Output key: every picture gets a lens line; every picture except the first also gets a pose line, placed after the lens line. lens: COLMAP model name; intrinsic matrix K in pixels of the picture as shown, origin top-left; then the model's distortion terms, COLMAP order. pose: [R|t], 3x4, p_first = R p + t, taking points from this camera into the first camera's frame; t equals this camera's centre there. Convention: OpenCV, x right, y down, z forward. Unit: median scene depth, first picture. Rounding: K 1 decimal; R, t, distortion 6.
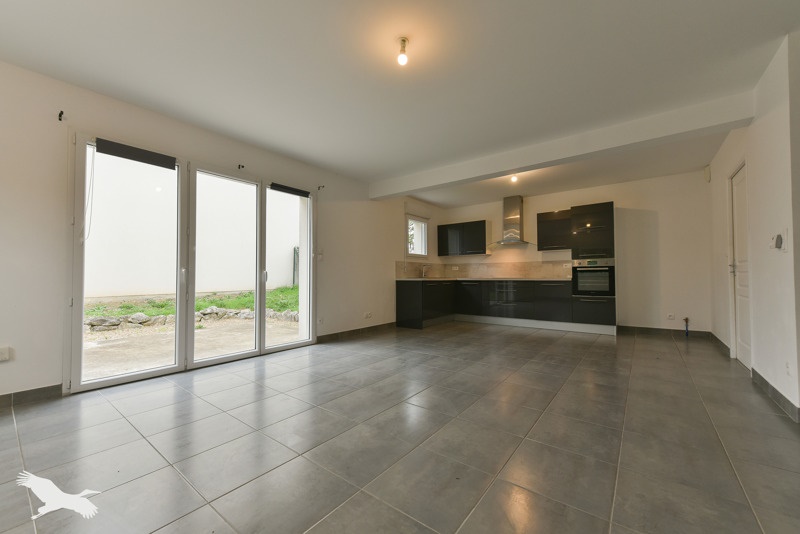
lens RADIAL K [[315.1, 0, 400.0], [0, 315.1, 267.0], [0, 0, 1]] dist [0.018790, 0.000030]
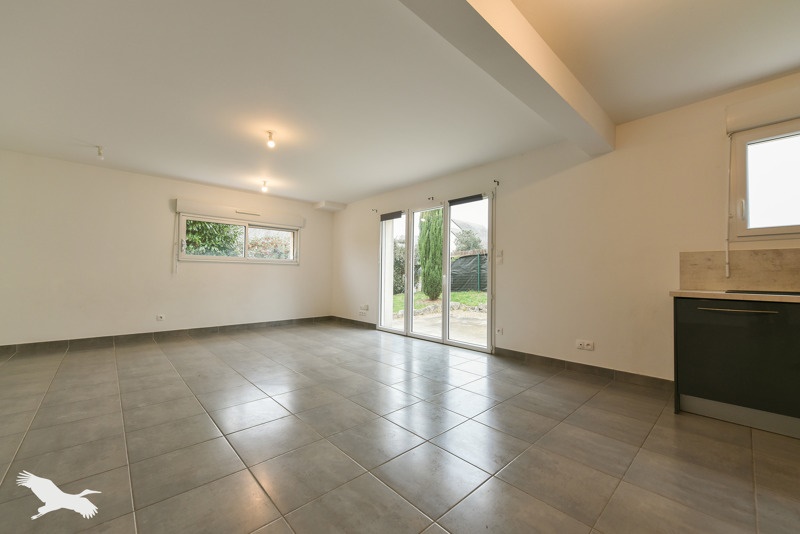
lens RADIAL K [[315.1, 0, 400.0], [0, 315.1, 267.0], [0, 0, 1]] dist [0.018790, 0.000030]
pose [[-0.161122, -0.027918, -0.986540, 0.703005], [0.019770, 0.999308, -0.031508, 0.012931], [0.986737, -0.024581, -0.160458, 0.907803]]
